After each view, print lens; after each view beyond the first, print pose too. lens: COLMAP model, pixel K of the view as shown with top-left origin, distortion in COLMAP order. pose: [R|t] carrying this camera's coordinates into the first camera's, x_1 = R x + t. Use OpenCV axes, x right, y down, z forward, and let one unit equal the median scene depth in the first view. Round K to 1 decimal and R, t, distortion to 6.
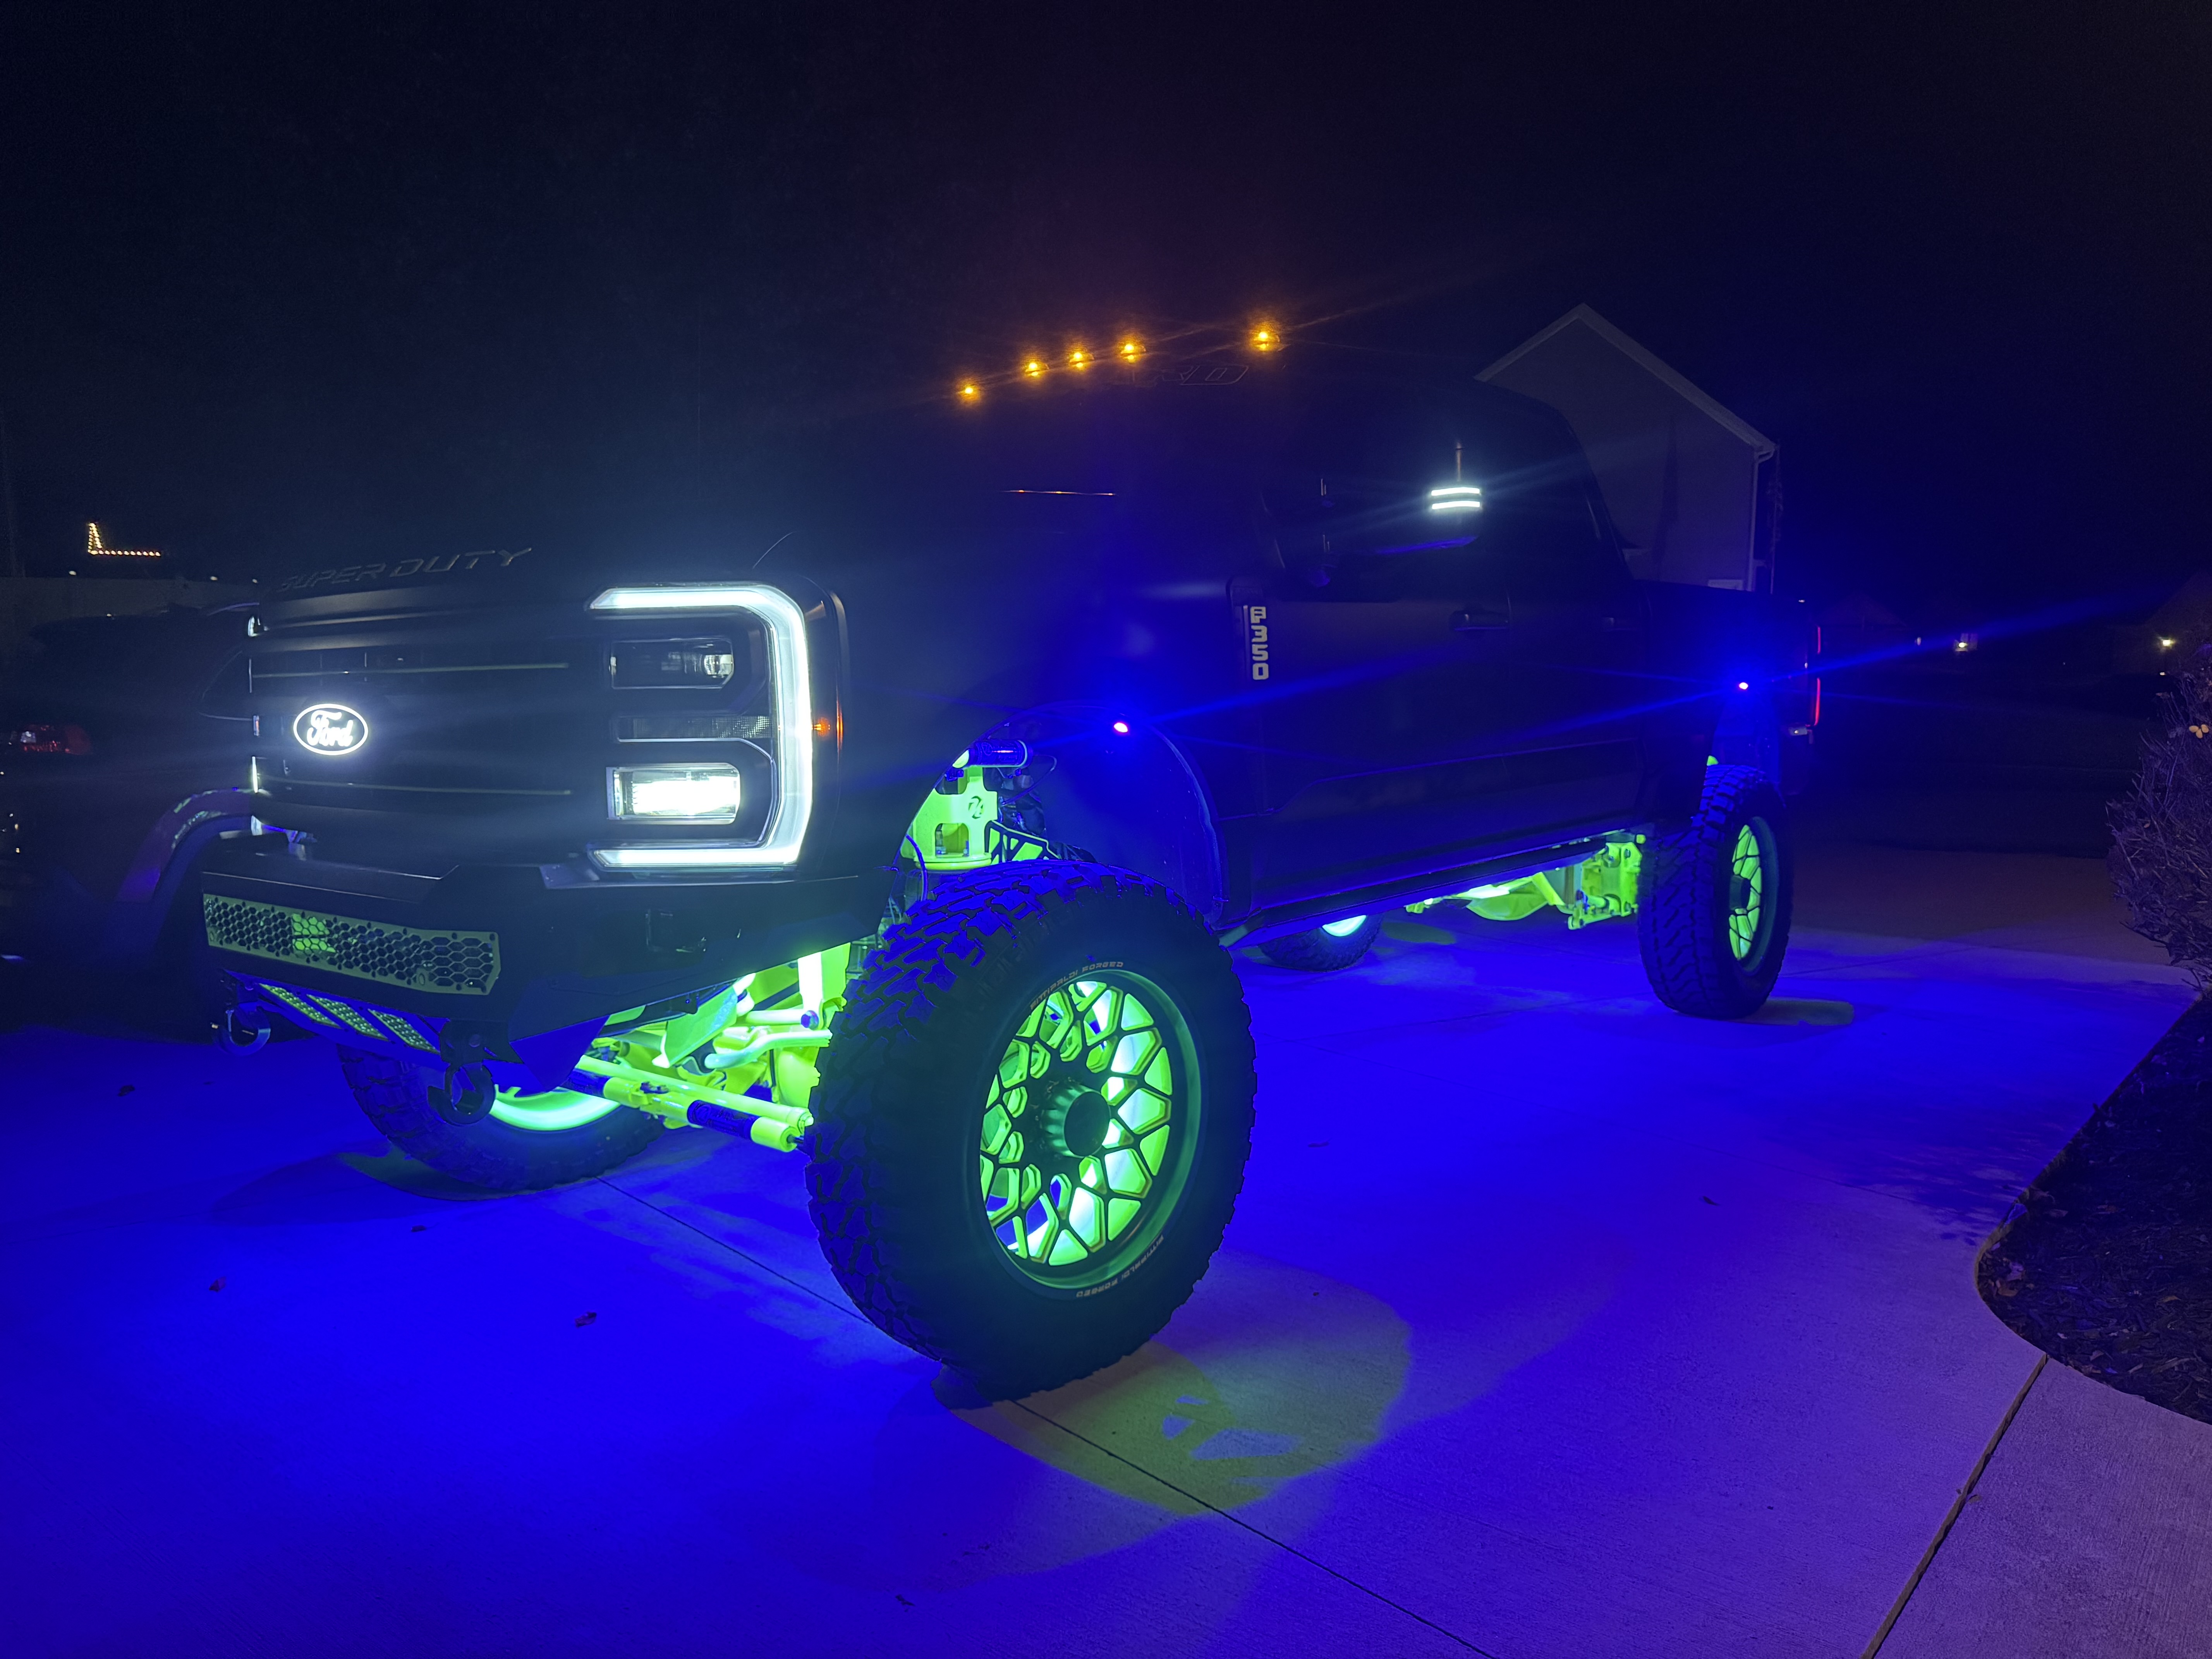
lens RADIAL K [[1586.1, 0, 1101.9], [0, 1586.1, 843.0], [0, 0, 1]] dist [0.086516, -0.127725]
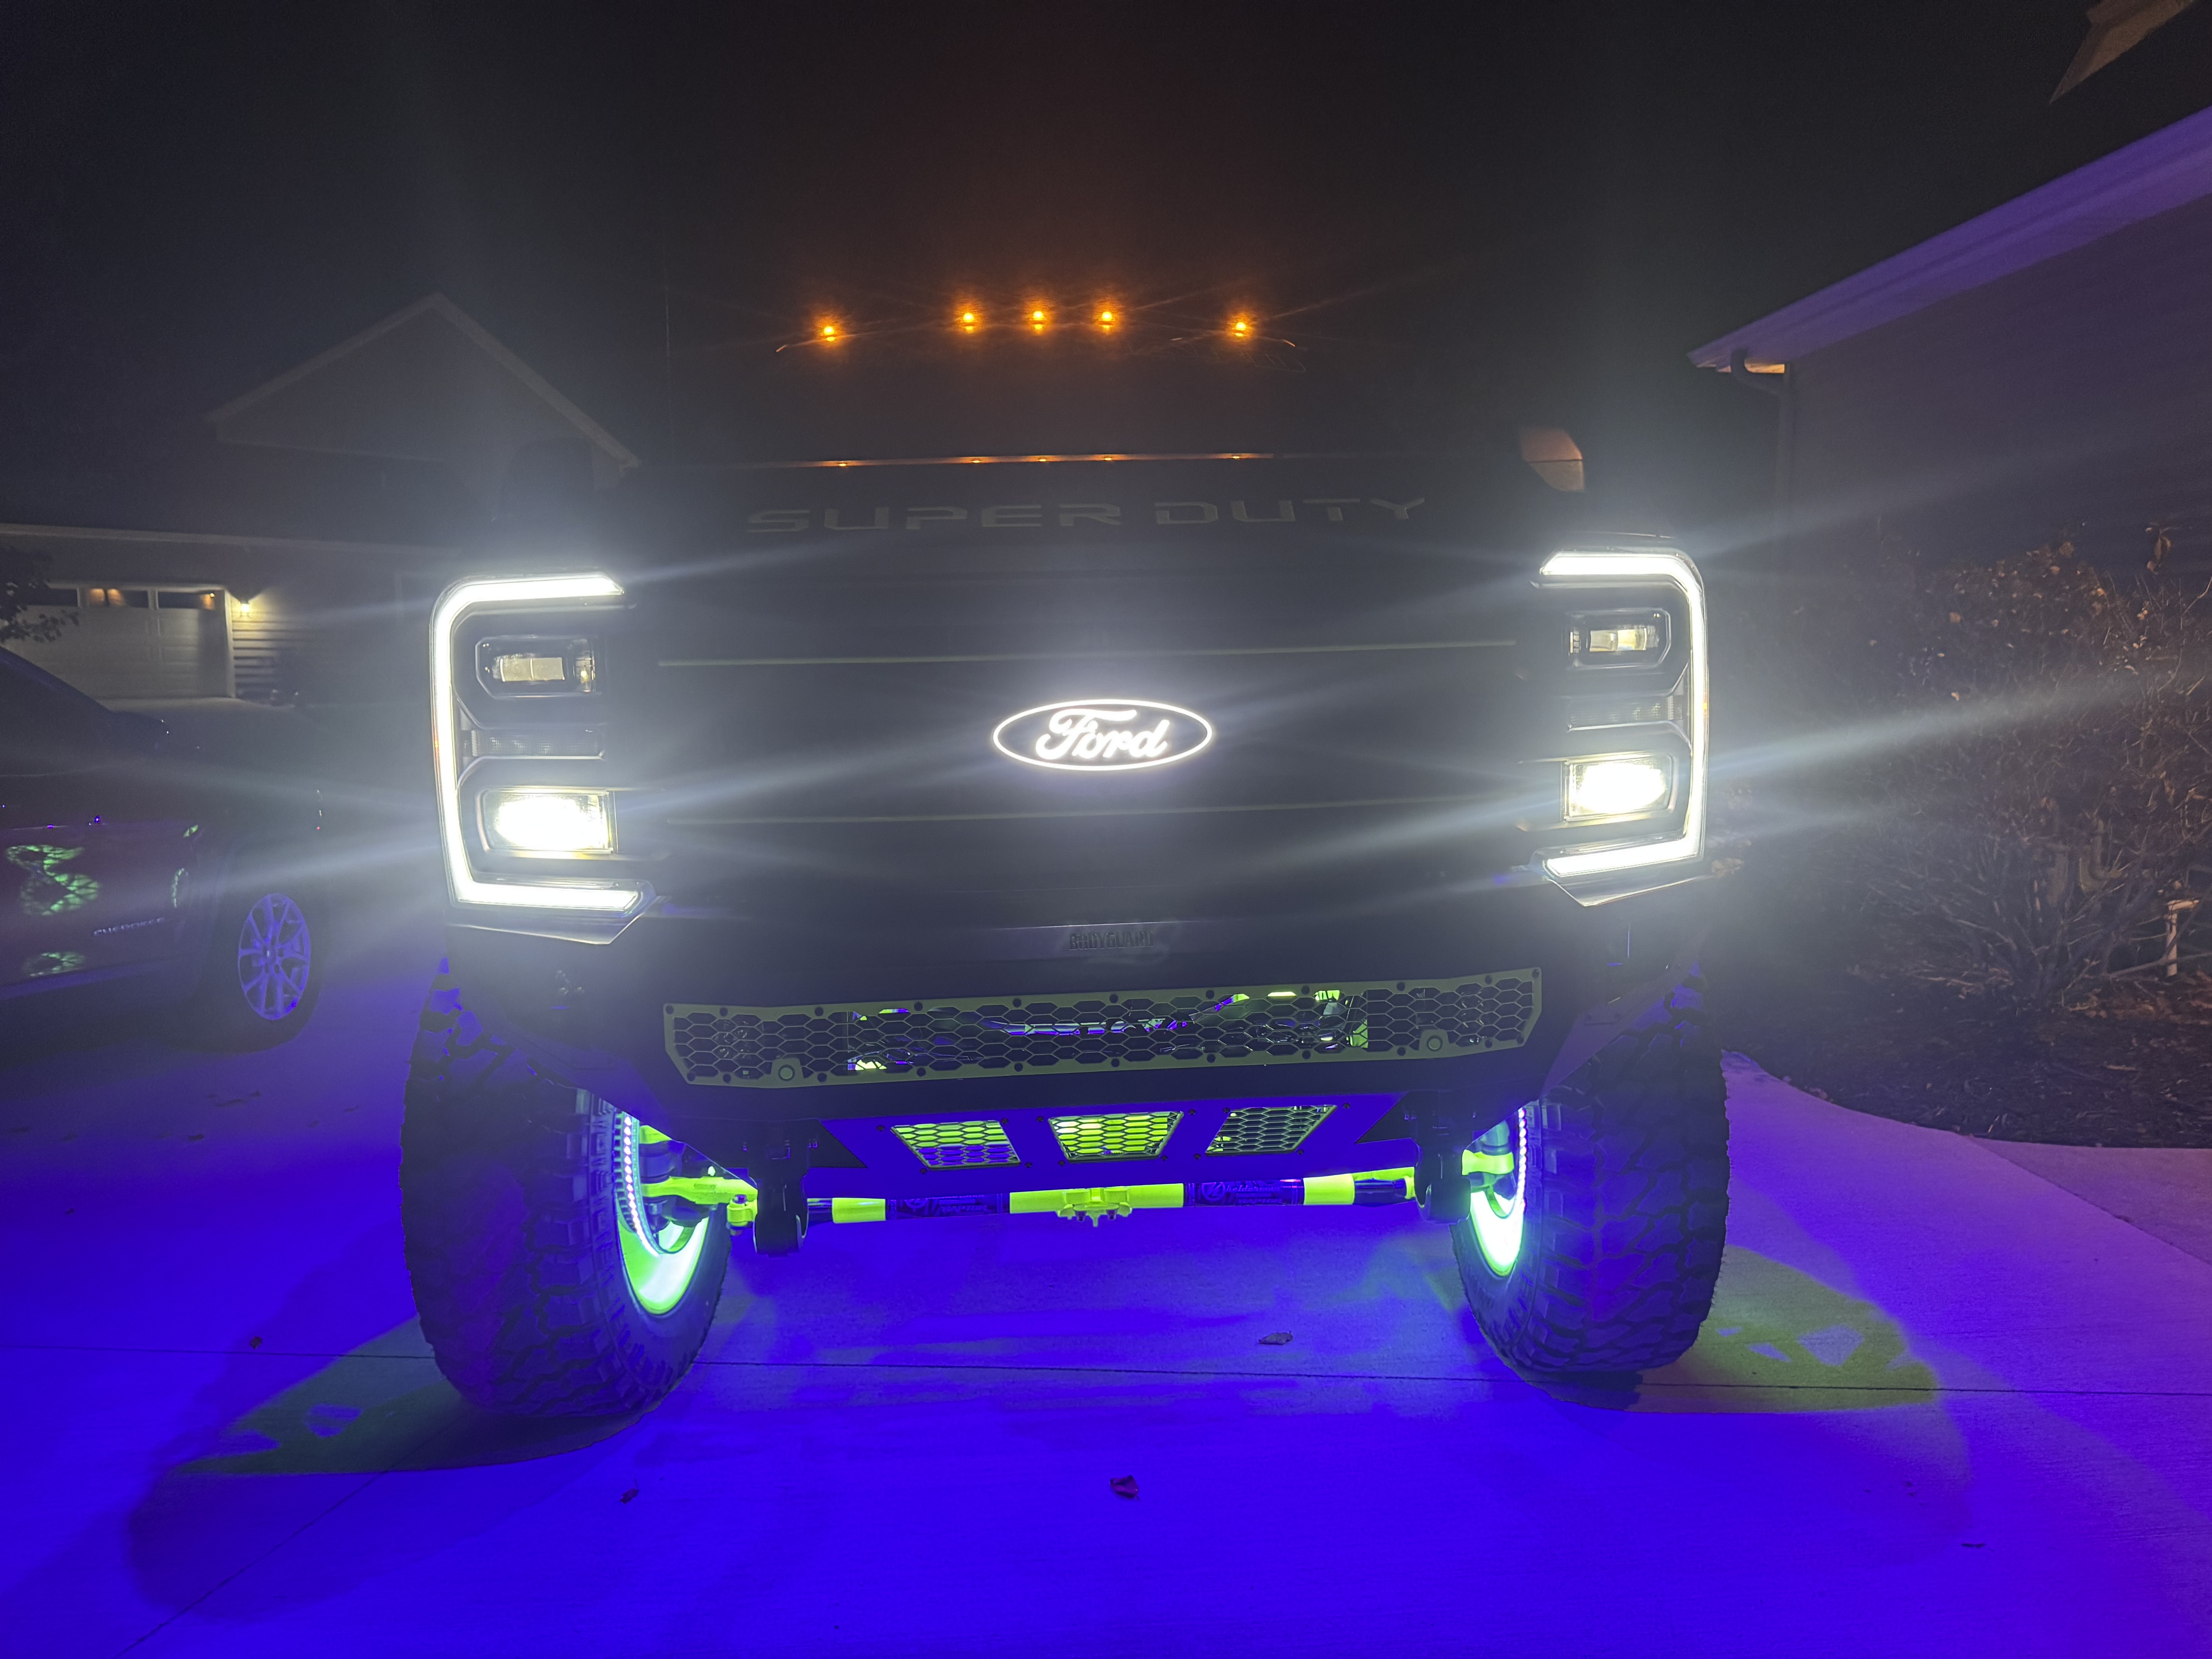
lens RADIAL K [[1586.1, 0, 1101.9], [0, 1586.1, 843.0], [0, 0, 1]] dist [0.086516, -0.127725]
pose [[0.725490, -0.080664, 0.683489, -0.863536], [0.084822, 0.996016, 0.027513, -0.038158], [-0.682986, 0.038015, 0.729442, 0.441968]]
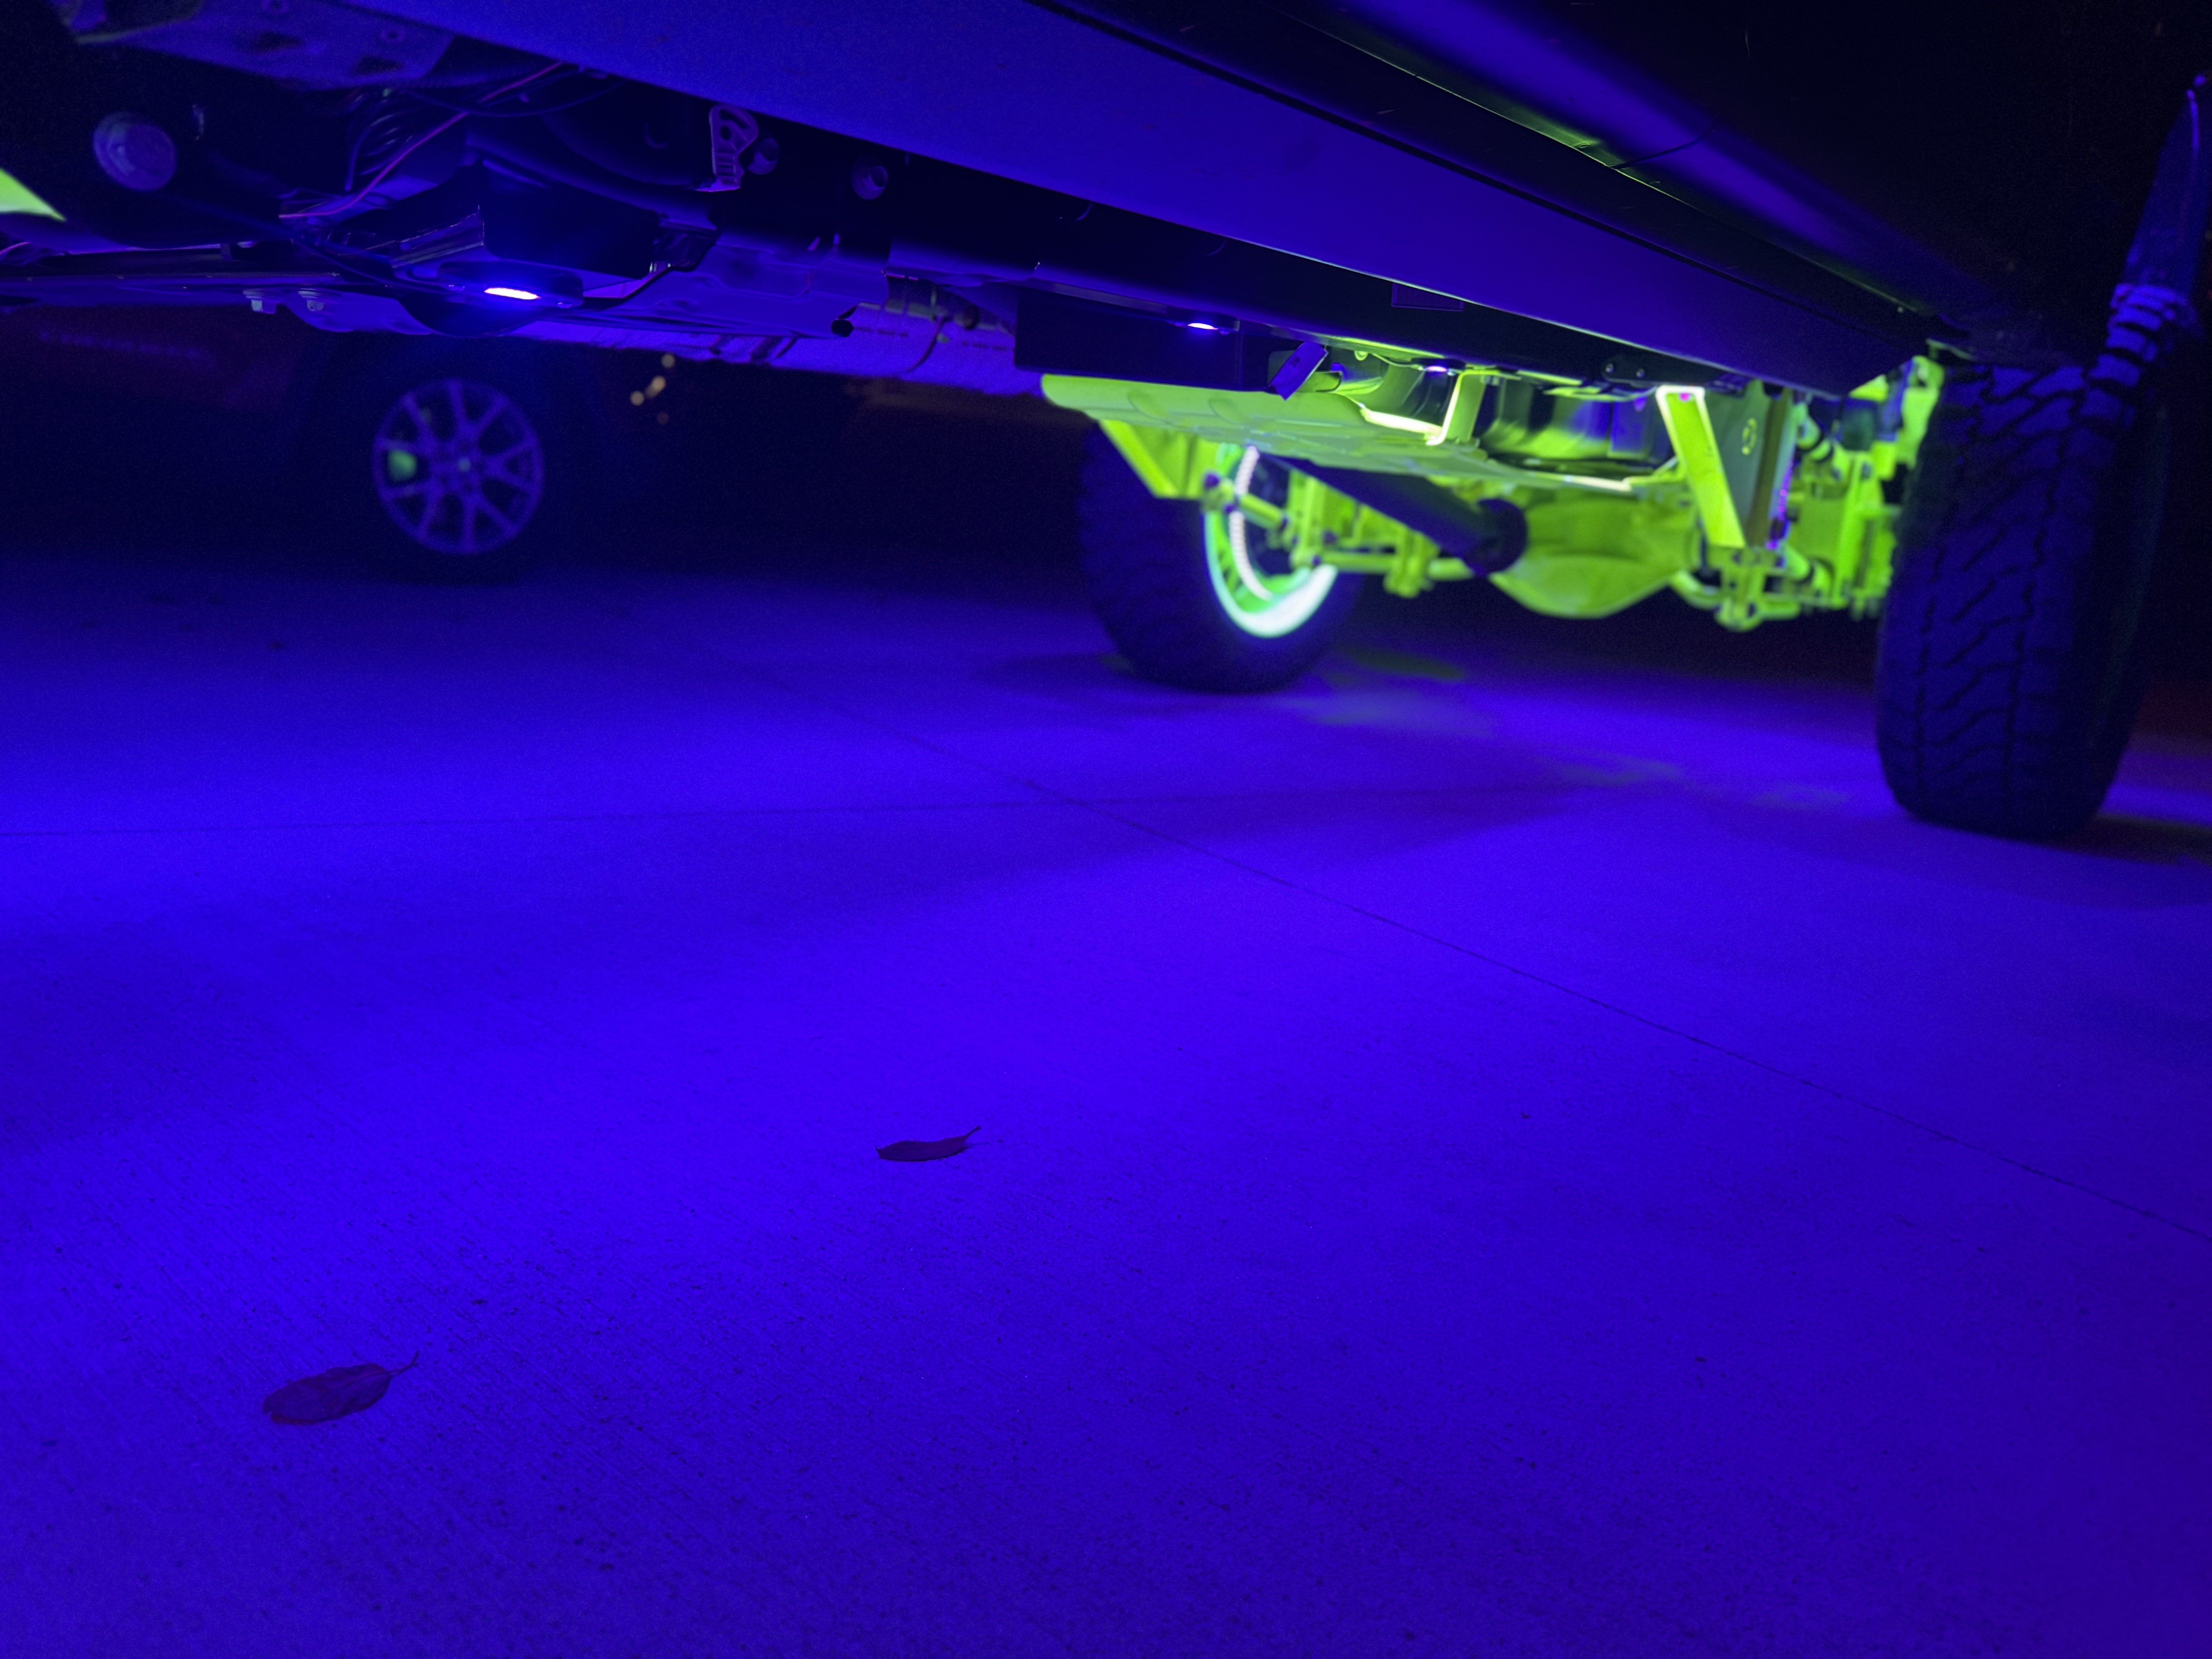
lens RADIAL K [[1586.1, 0, 1101.9], [0, 1586.1, 843.0], [0, 0, 1]] dist [0.086516, -0.127725]
pose [[0.995887, 0.090172, 0.008826, 0.211449], [-0.090519, 0.986038, 0.139767, 0.129354], [0.003900, -0.139991, 0.990145, 0.981299]]
